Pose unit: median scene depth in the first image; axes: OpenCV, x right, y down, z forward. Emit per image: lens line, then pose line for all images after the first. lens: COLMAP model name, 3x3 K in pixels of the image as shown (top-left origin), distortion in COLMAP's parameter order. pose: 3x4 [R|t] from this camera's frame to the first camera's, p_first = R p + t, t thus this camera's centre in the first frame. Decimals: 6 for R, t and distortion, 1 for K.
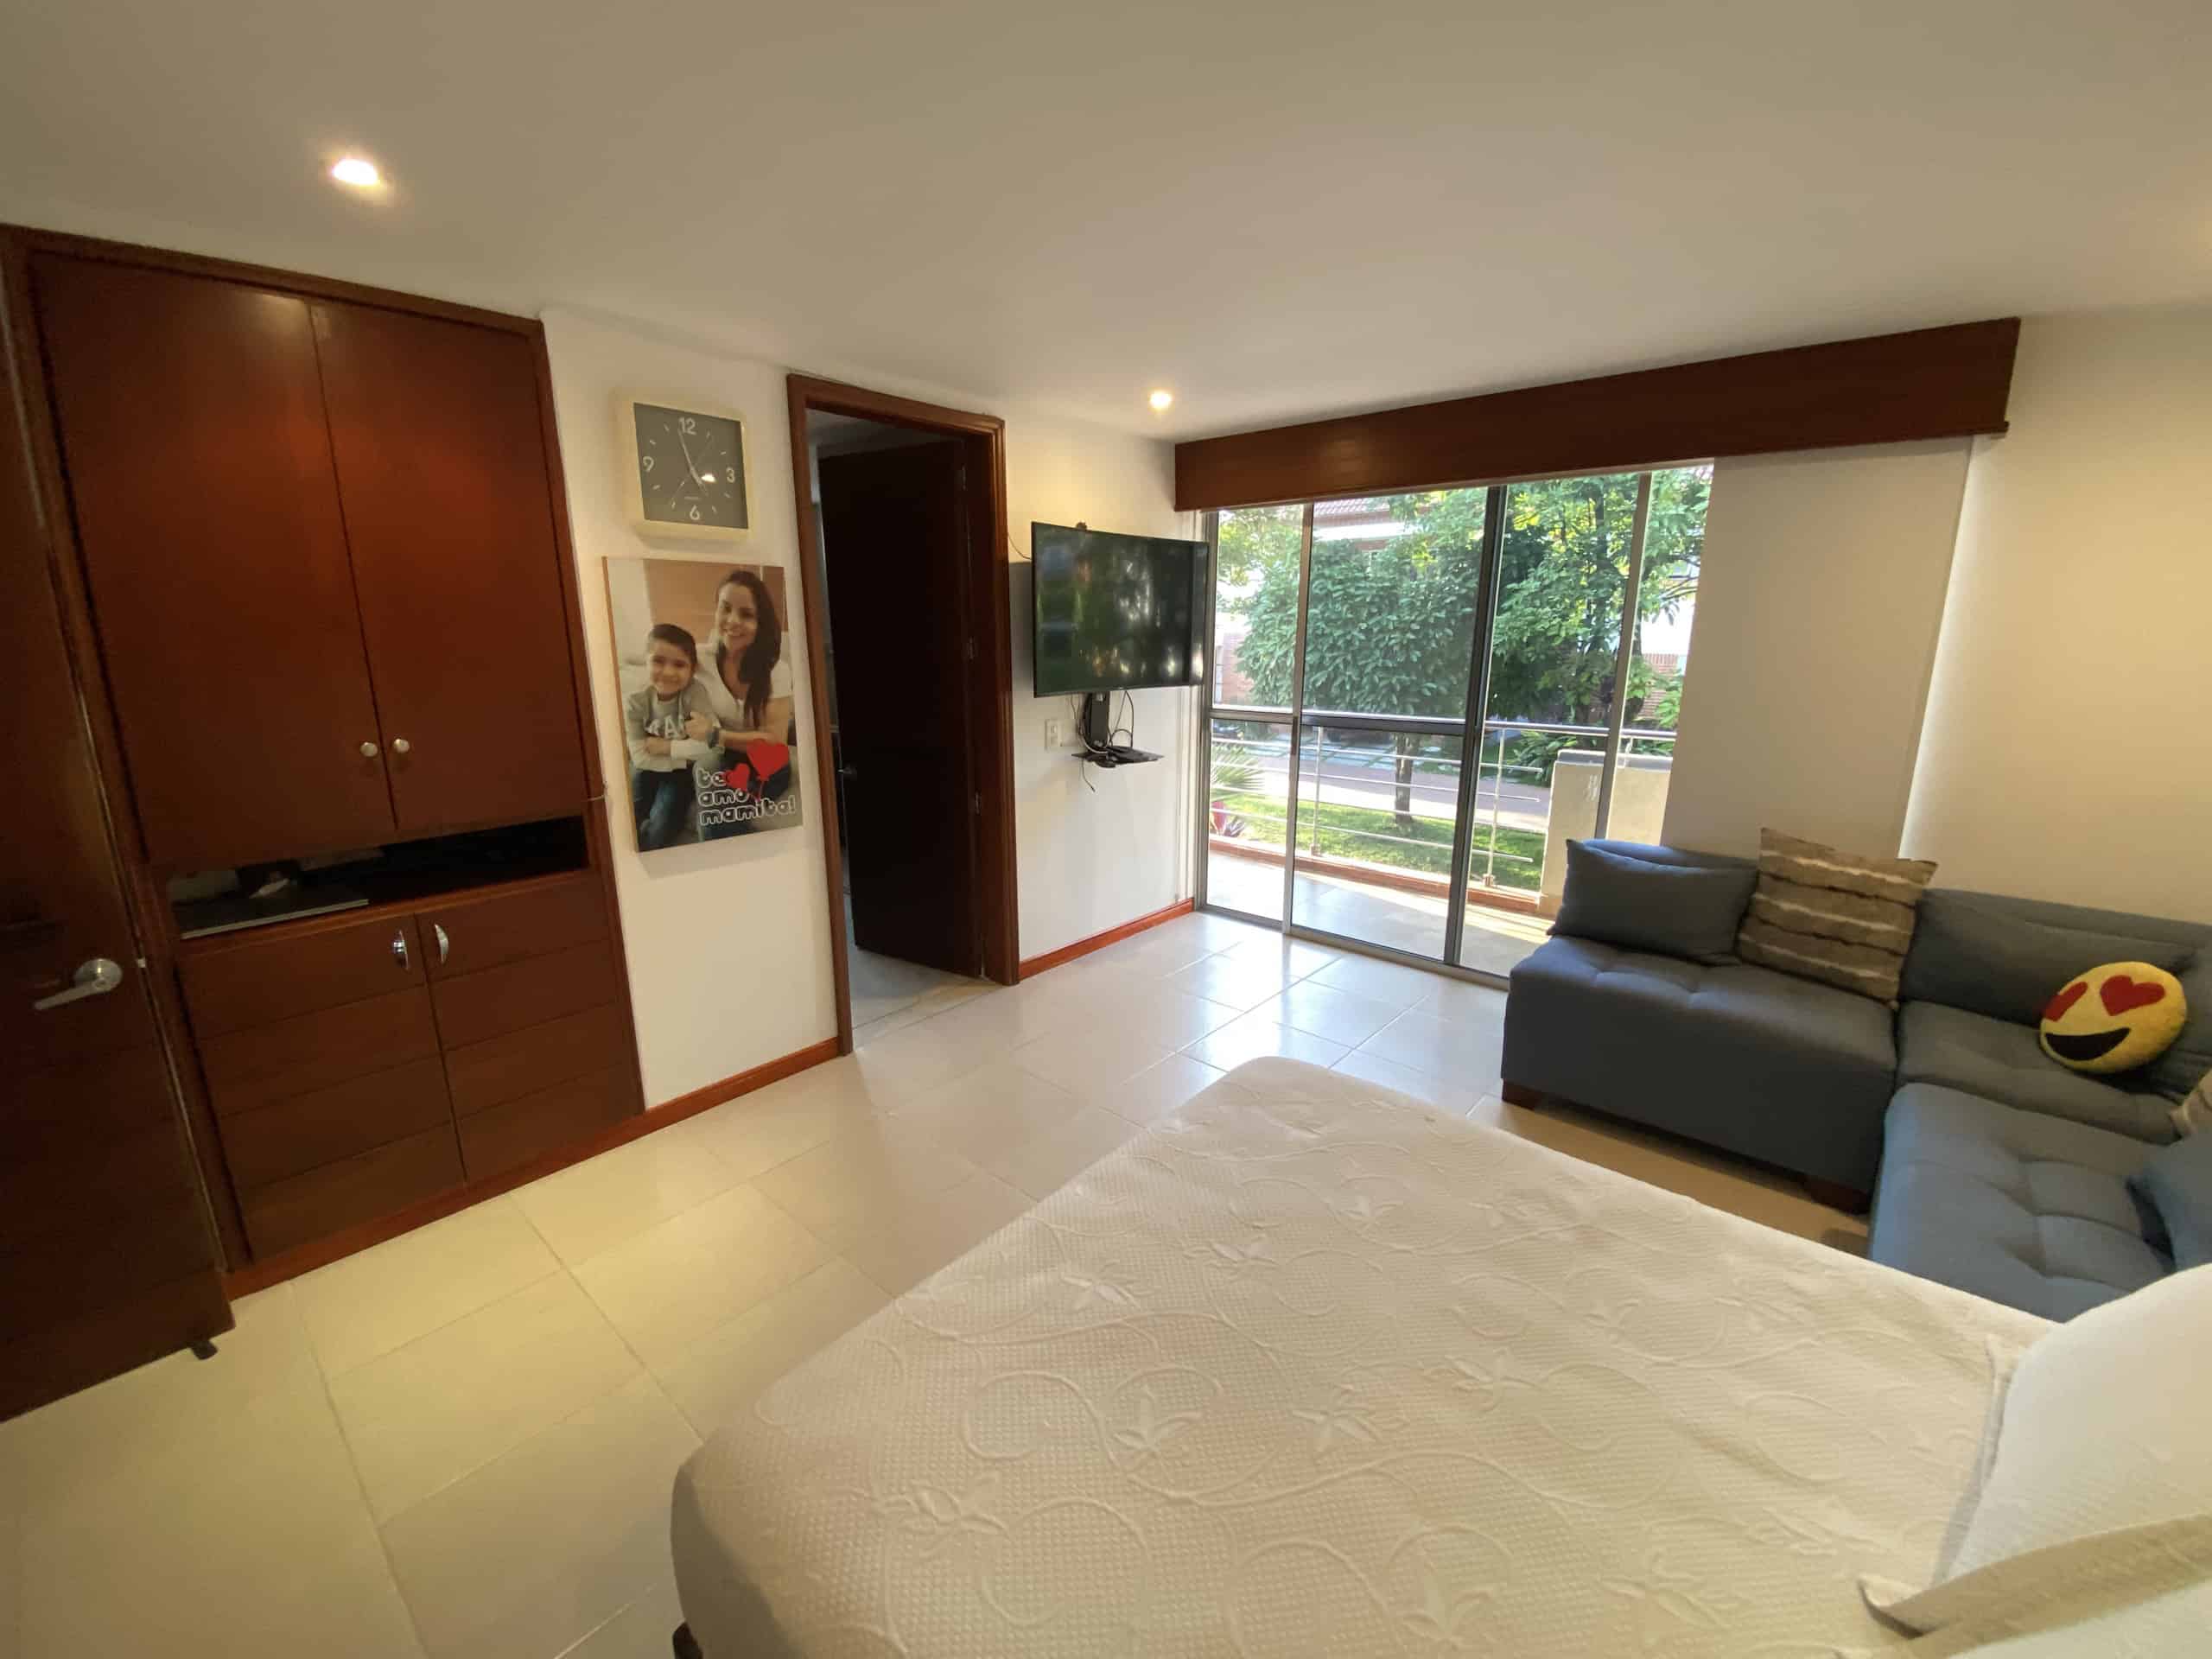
lens RADIAL K [[905.9, 0, 1106.0], [0, 905.9, 829.5], [0, 0, 1]] dist [0.028564, -0.016748]
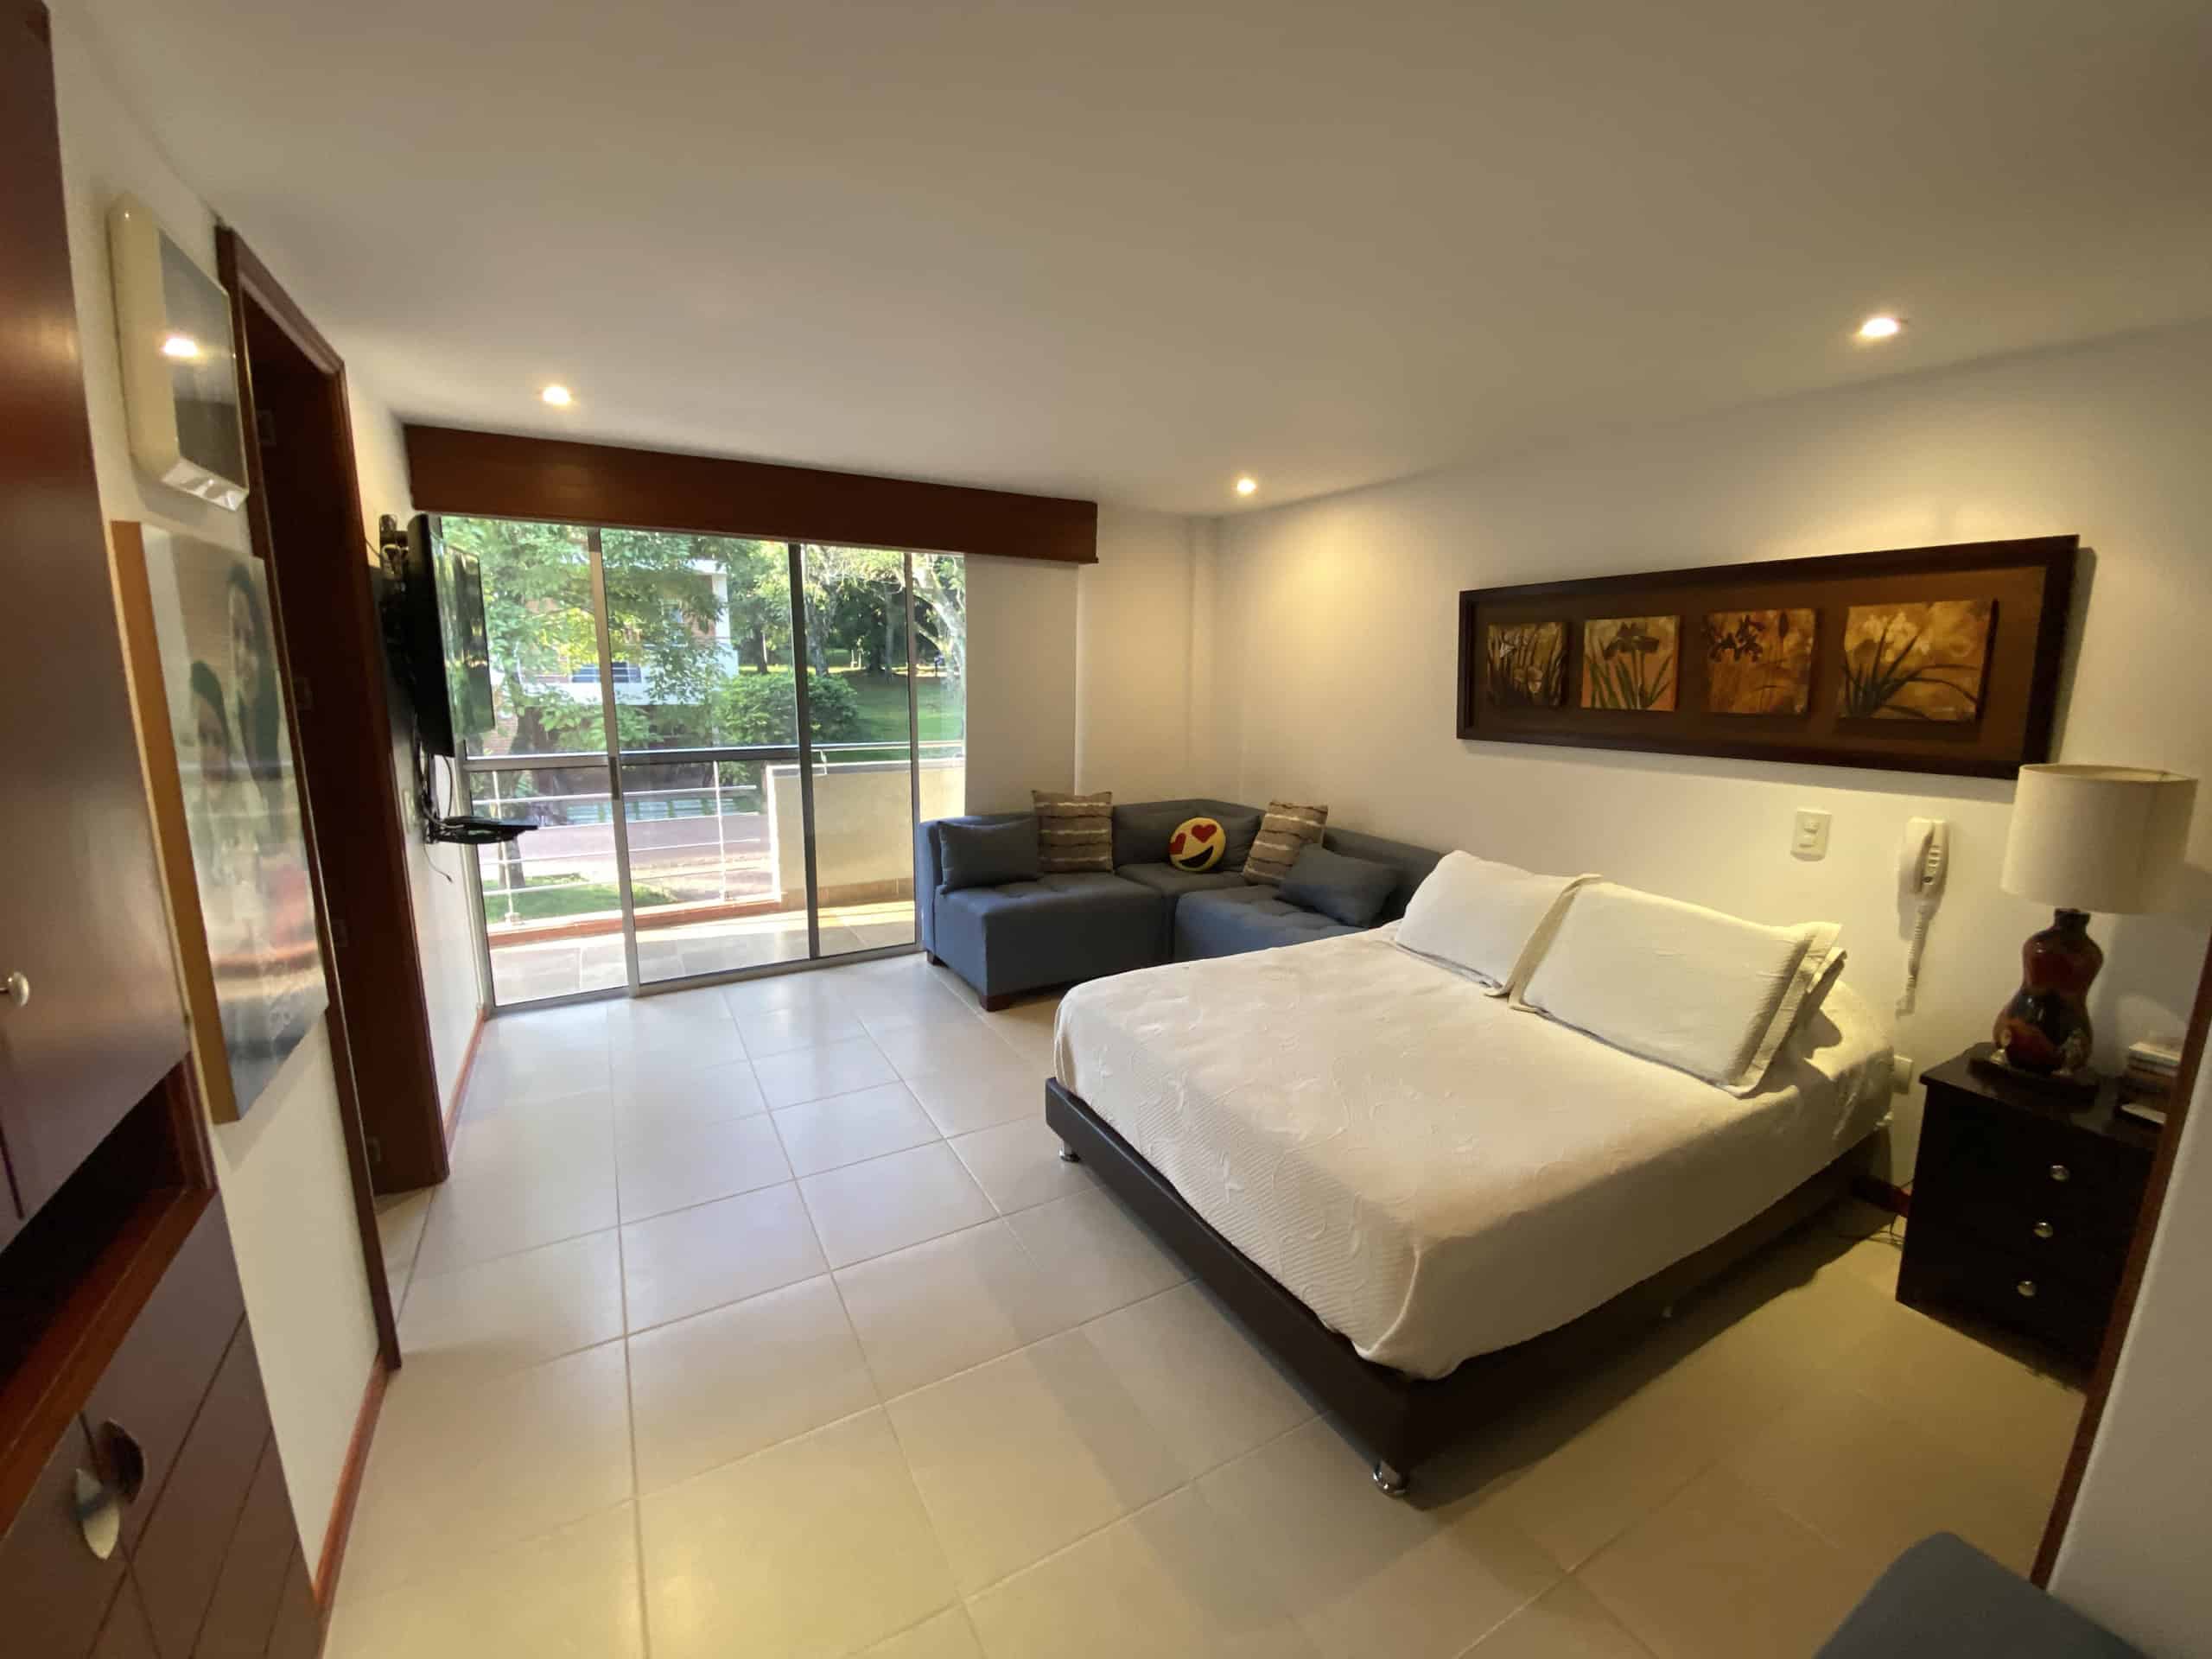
lens RADIAL K [[905.9, 0, 1106.0], [0, 905.9, 829.5], [0, 0, 1]] dist [0.028564, -0.016748]
pose [[0.340127, -0.171927, 0.924529, -0.770111], [0.202252, 0.973511, 0.106629, -0.082485], [-0.918372, 0.150721, 0.365890, 0.343020]]
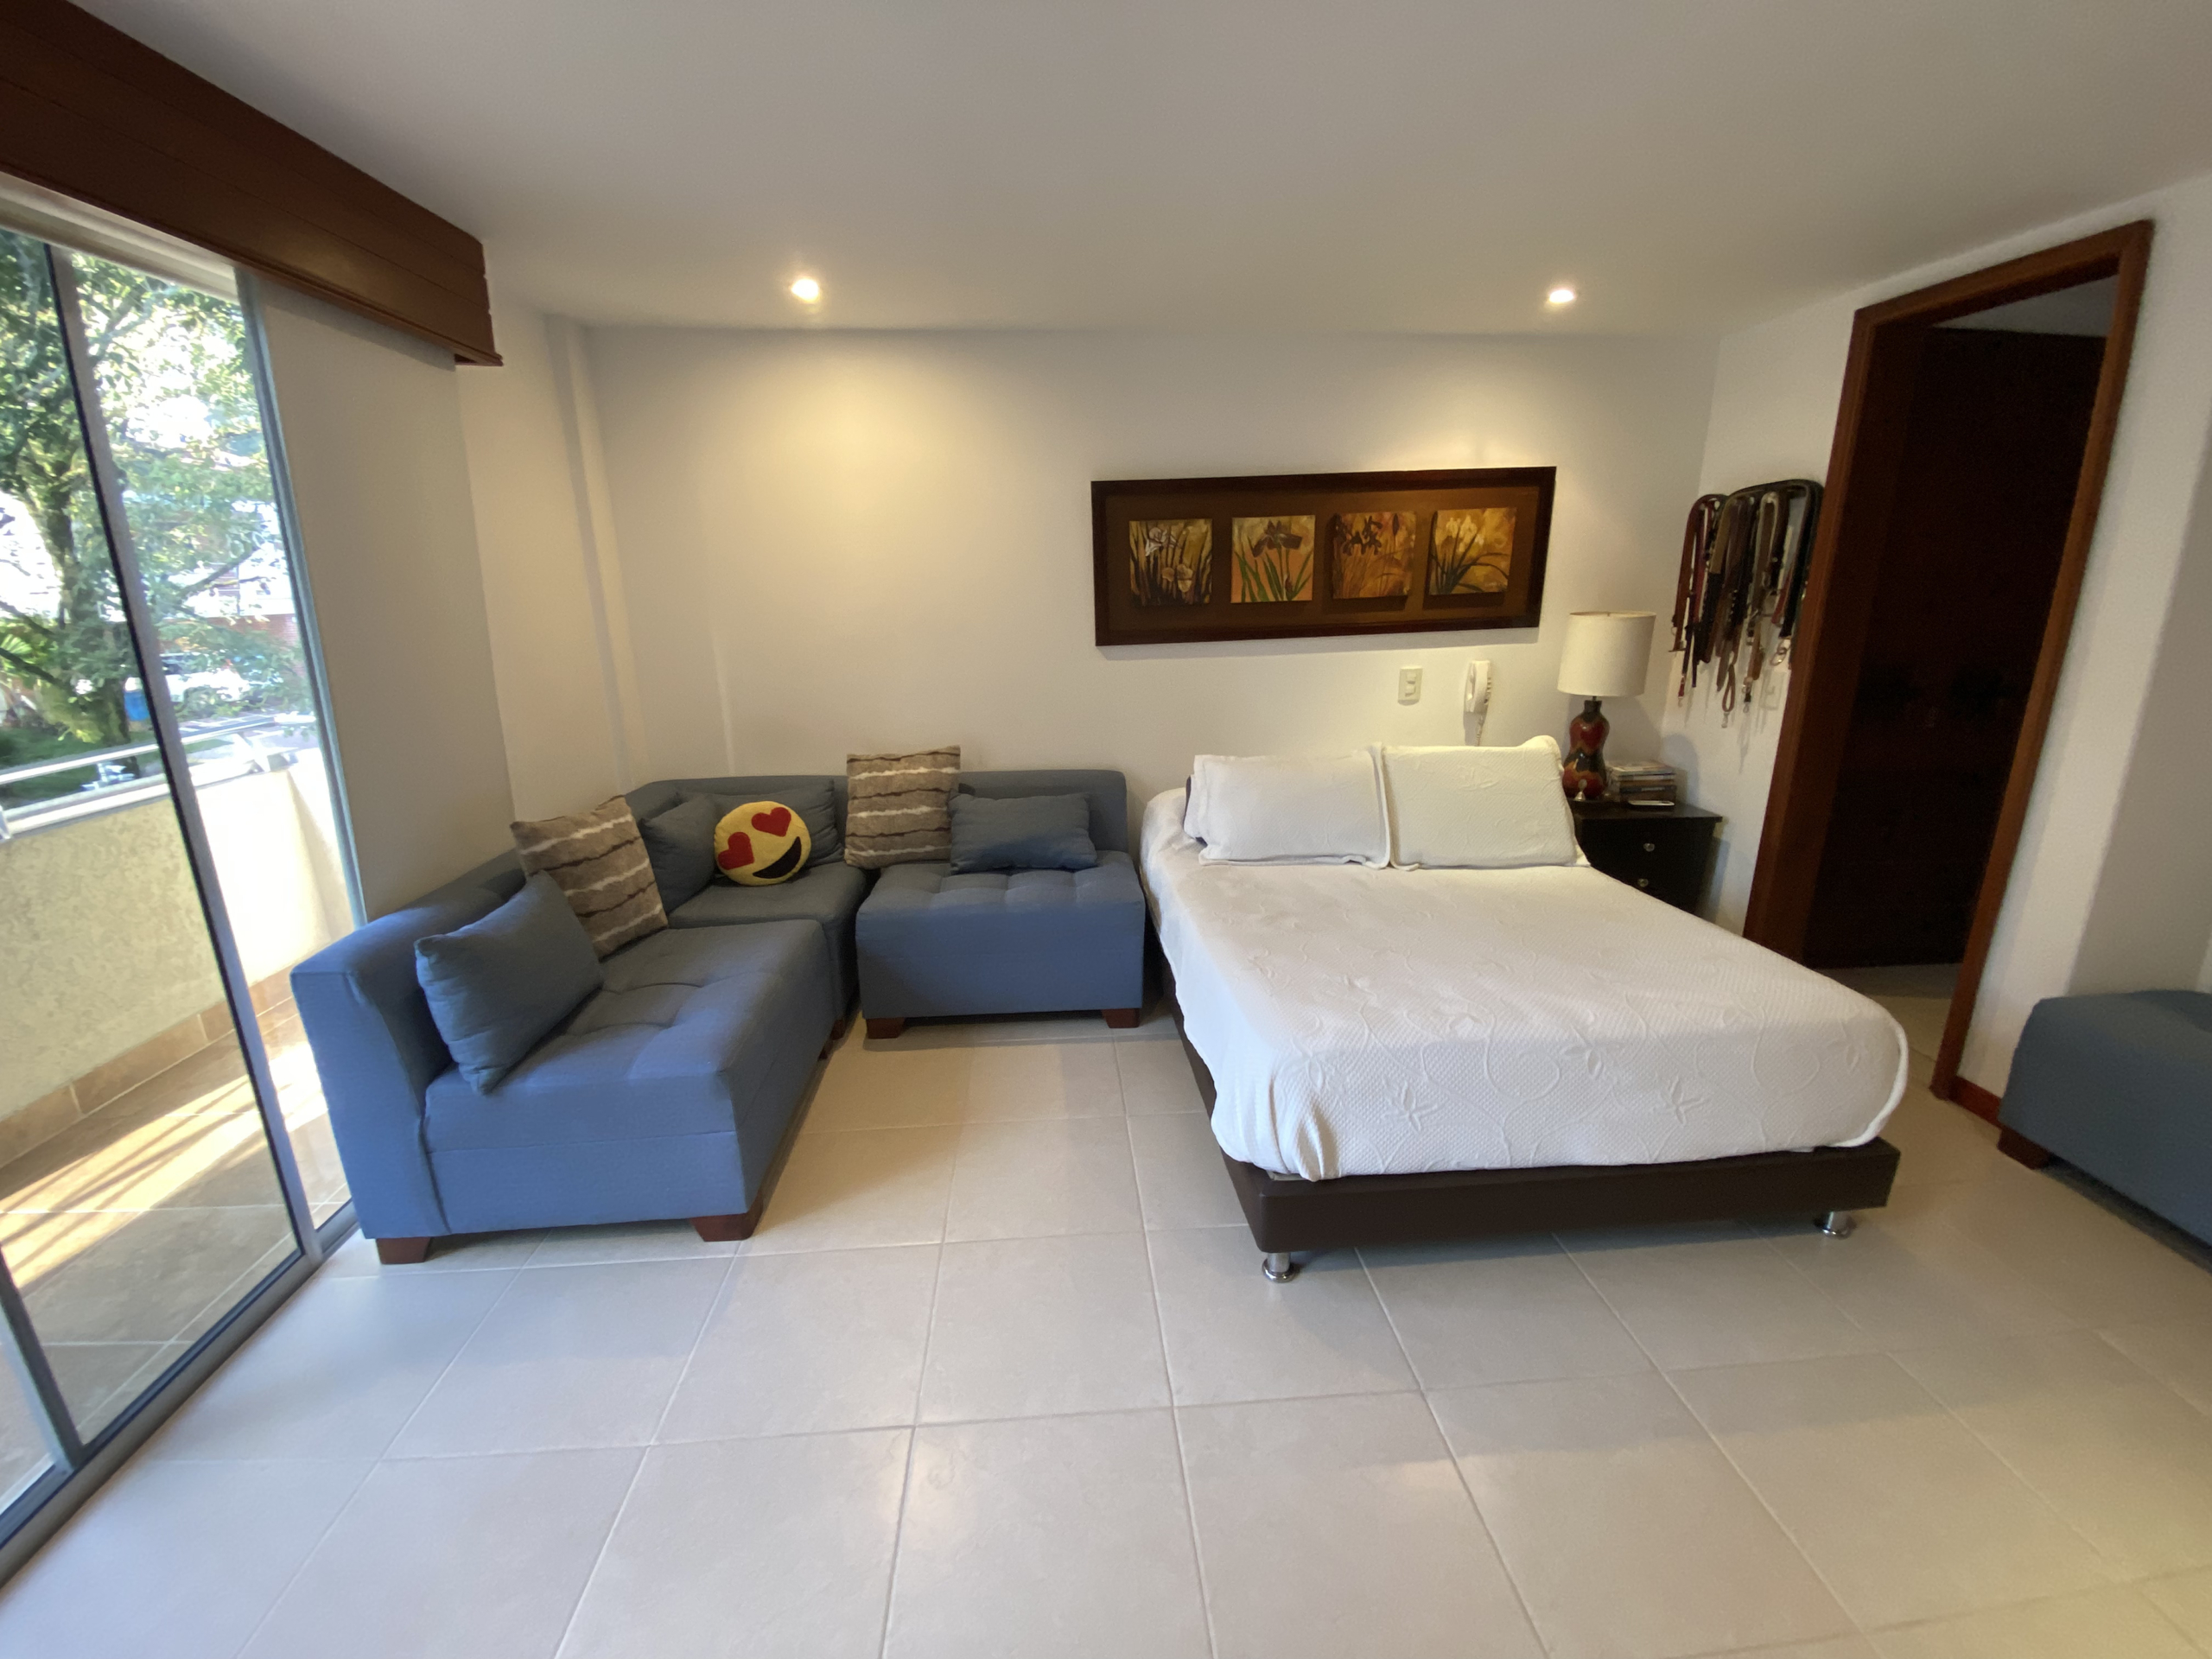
lens RADIAL K [[889.2, 0, 1100.4], [0, 889.2, 834.8], [0, 0, 1]] dist [0.091576, -0.048702]
pose [[-0.710985, -0.185184, 0.678386, -0.200154], [0.168613, 0.891666, 0.420120, -0.260228], [-0.682693, 0.413084, -0.602737, 1.231822]]
